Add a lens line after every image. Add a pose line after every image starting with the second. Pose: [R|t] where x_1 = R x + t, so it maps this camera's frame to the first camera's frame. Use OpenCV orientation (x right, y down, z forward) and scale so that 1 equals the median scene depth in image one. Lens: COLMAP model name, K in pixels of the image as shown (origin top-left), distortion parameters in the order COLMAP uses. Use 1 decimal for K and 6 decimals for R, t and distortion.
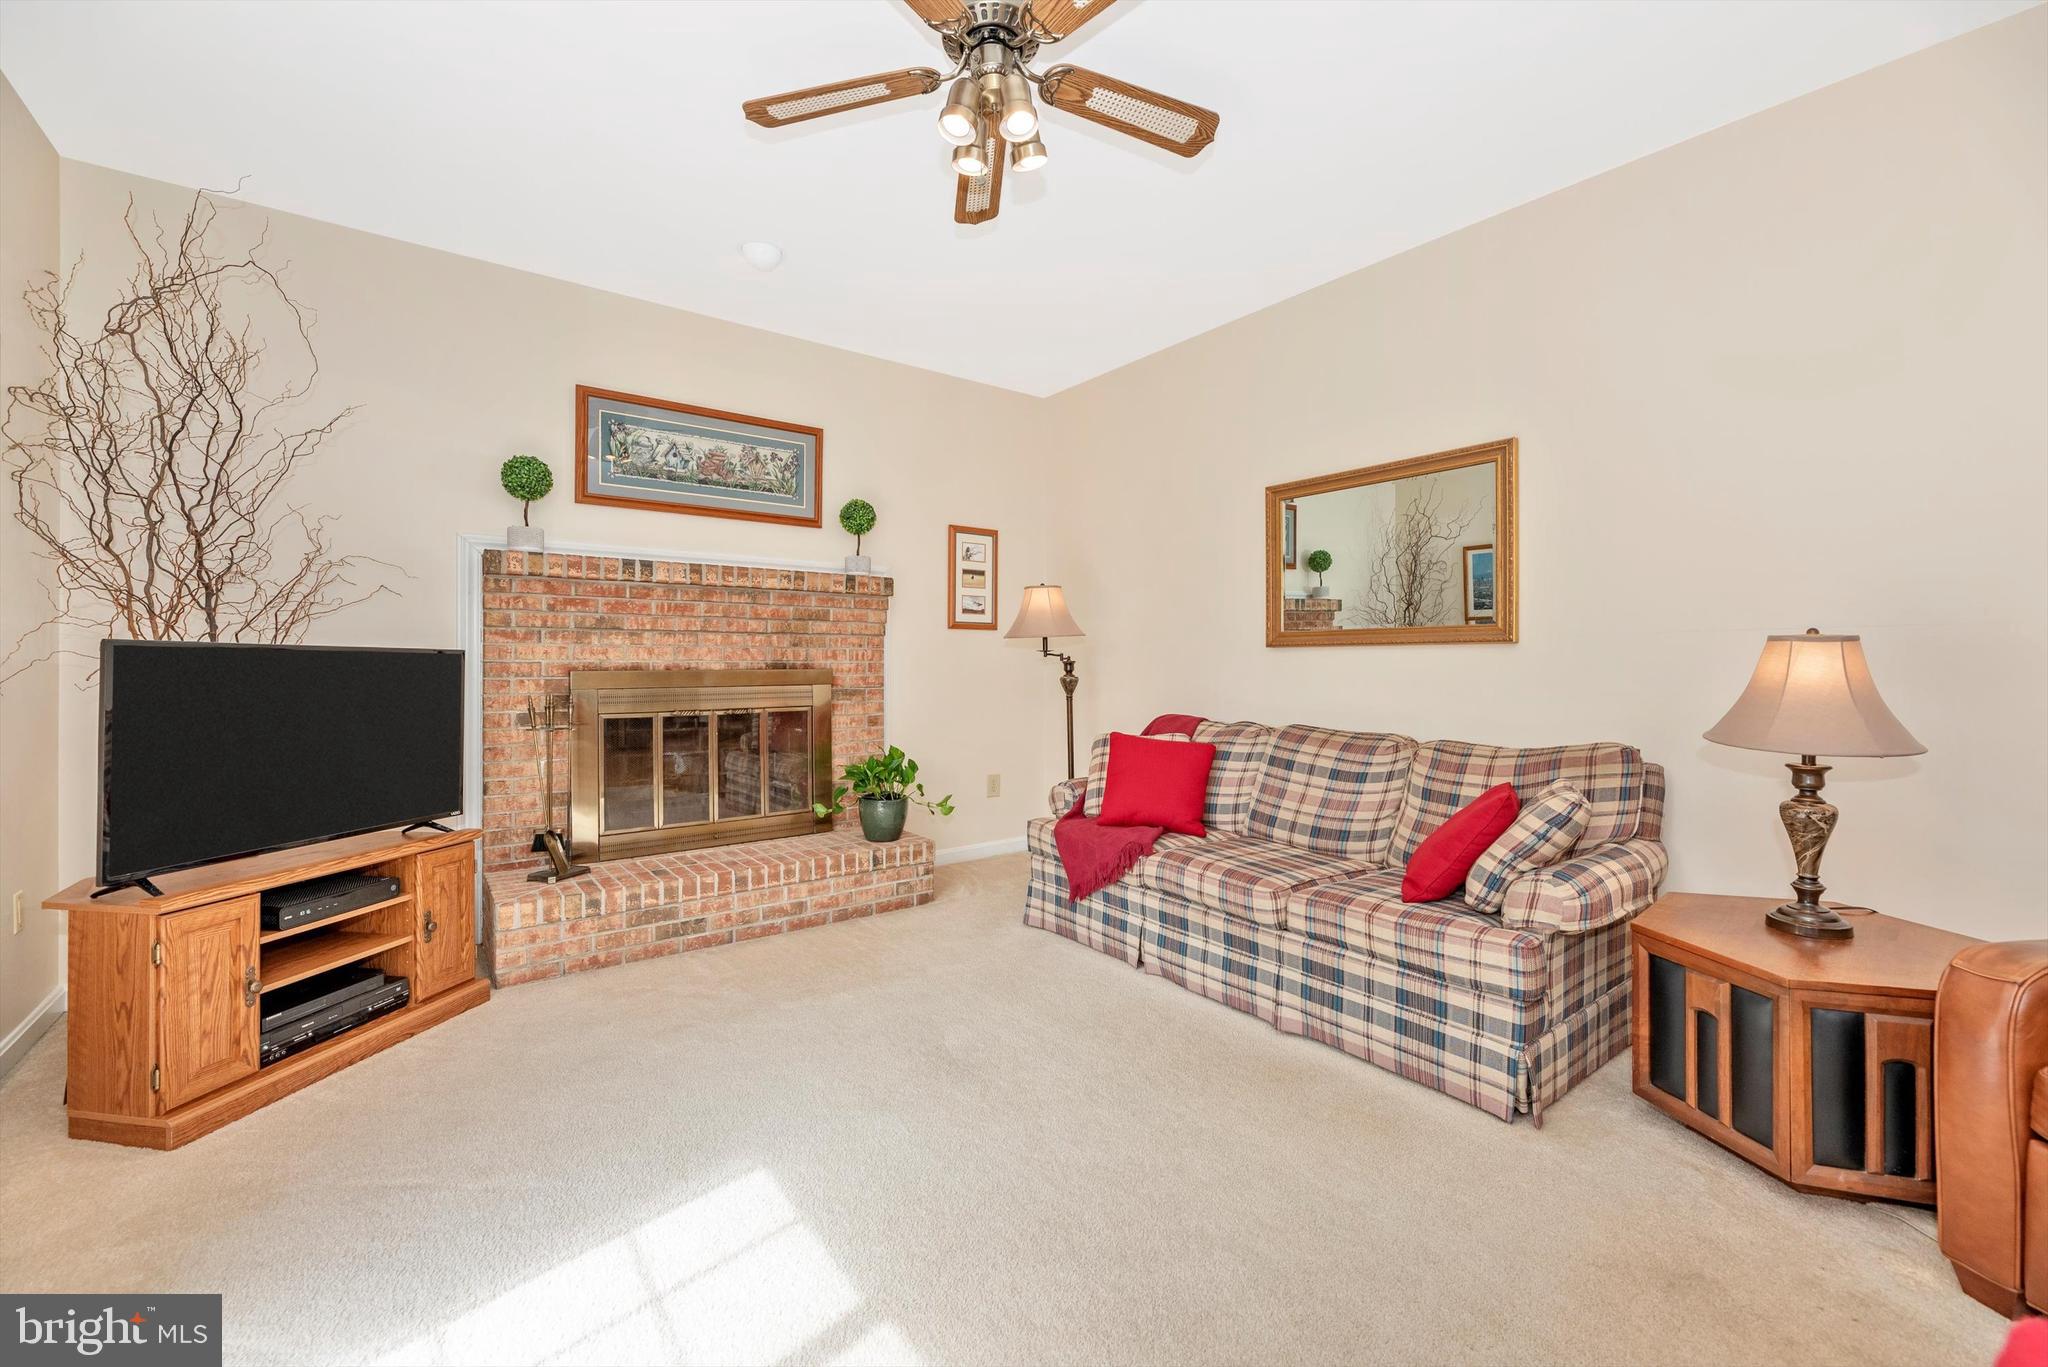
lens RADIAL K [[835.9, 0, 1030.4], [0, 835.9, 665.1], [0, 0, 1]] dist [0.003333, 0.000351]
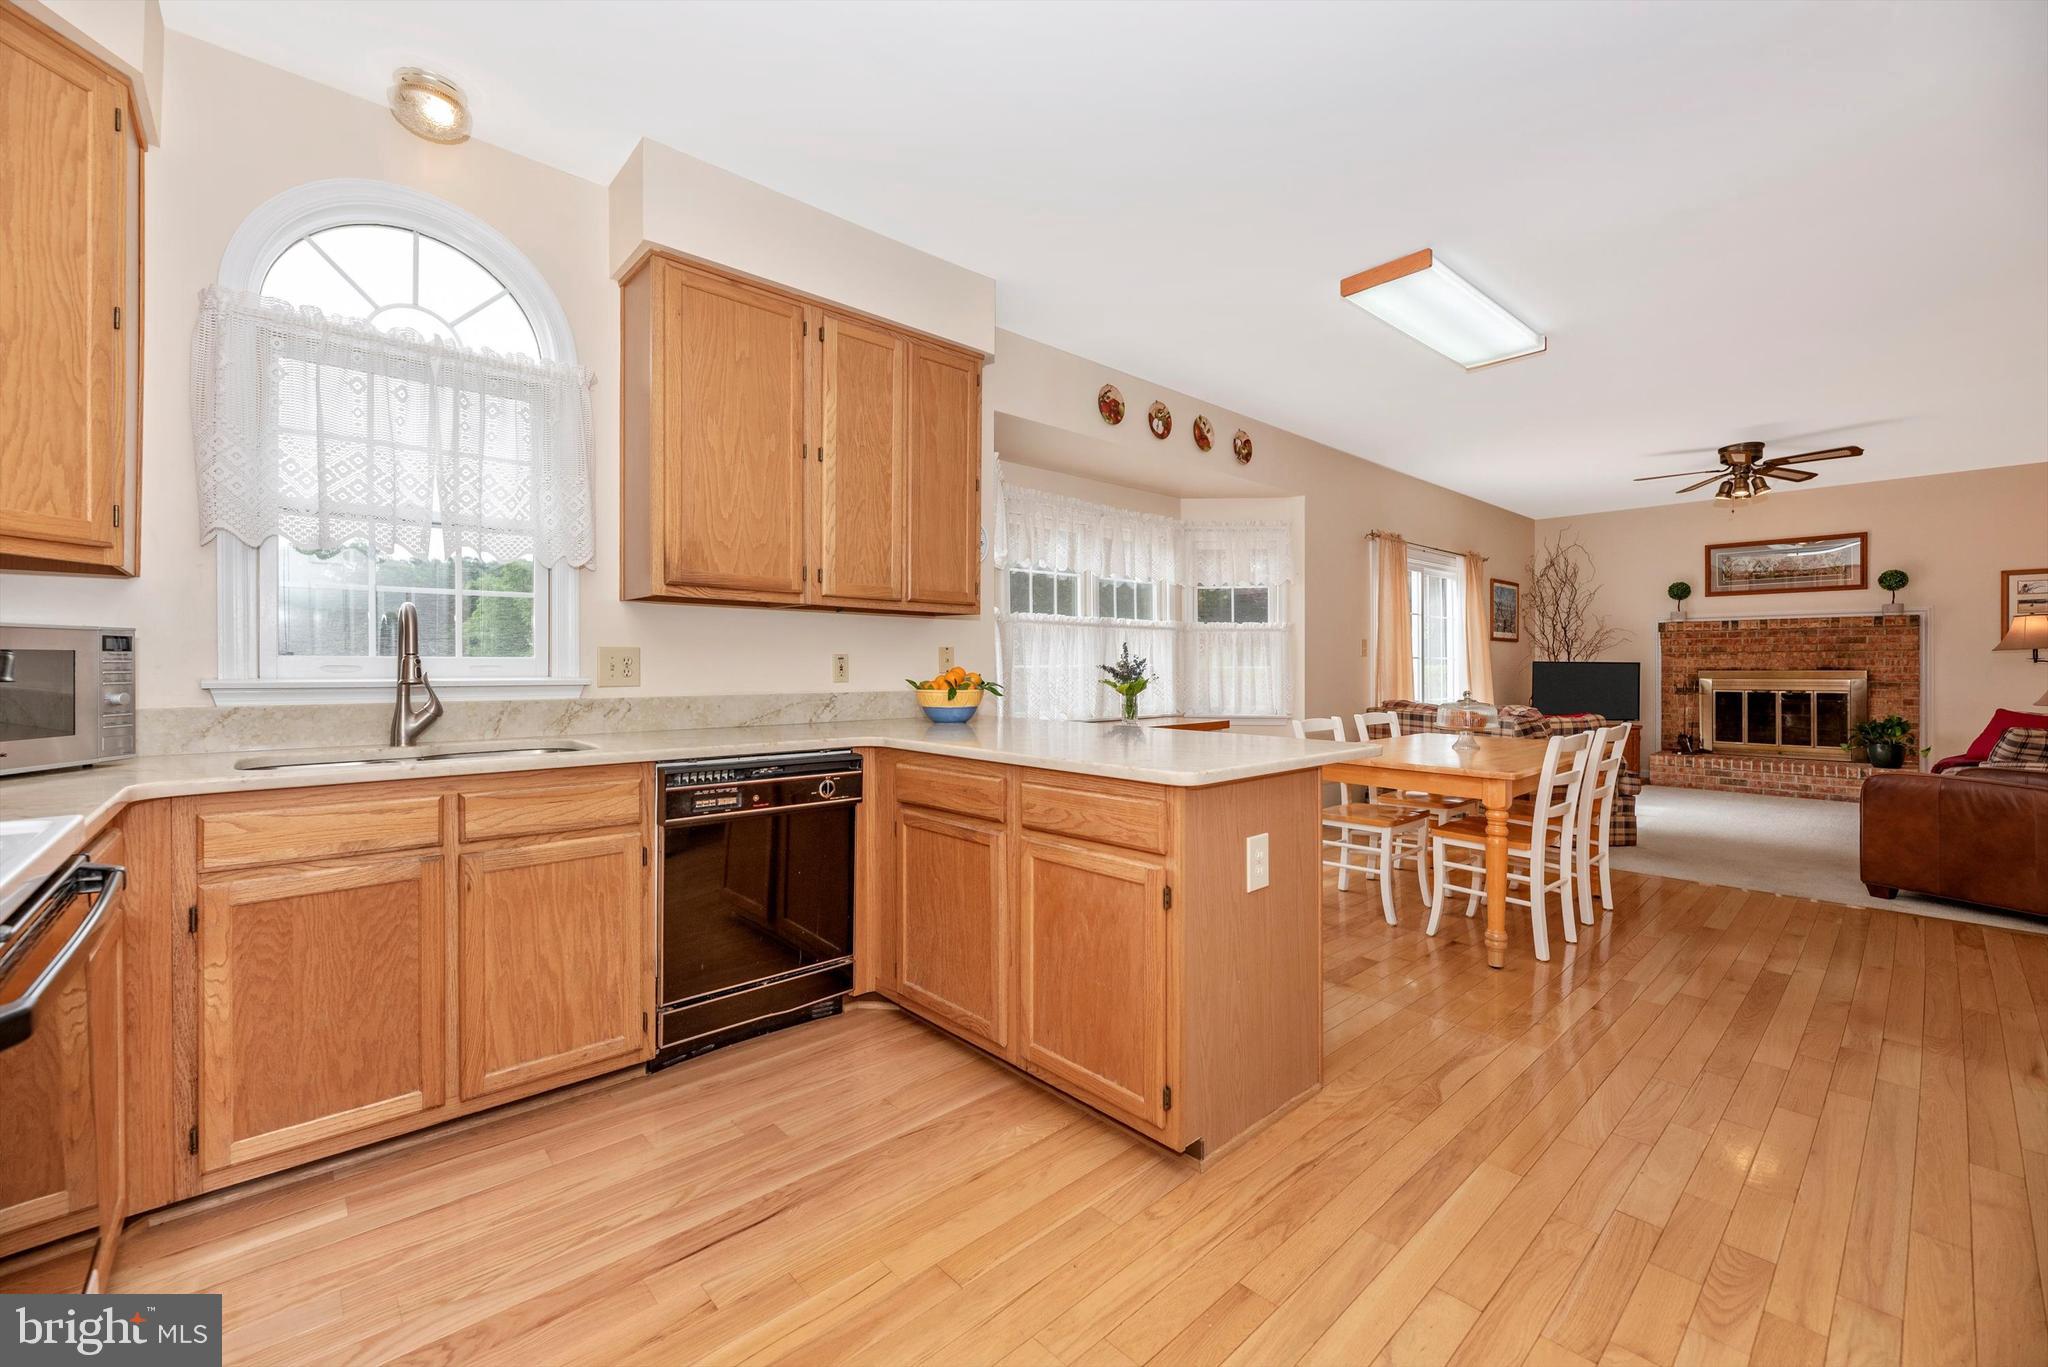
lens RADIAL K [[835.9, 0, 1016.5], [0, 835.9, 665.7], [0, 0, 1]] dist [0.003333, 0.000351]
pose [[0.094806, -0.004640, -0.995485, 1.551629], [-0.001354, 0.999988, -0.004790, 0.006578], [0.995495, 0.001802, 0.094798, -1.086230]]
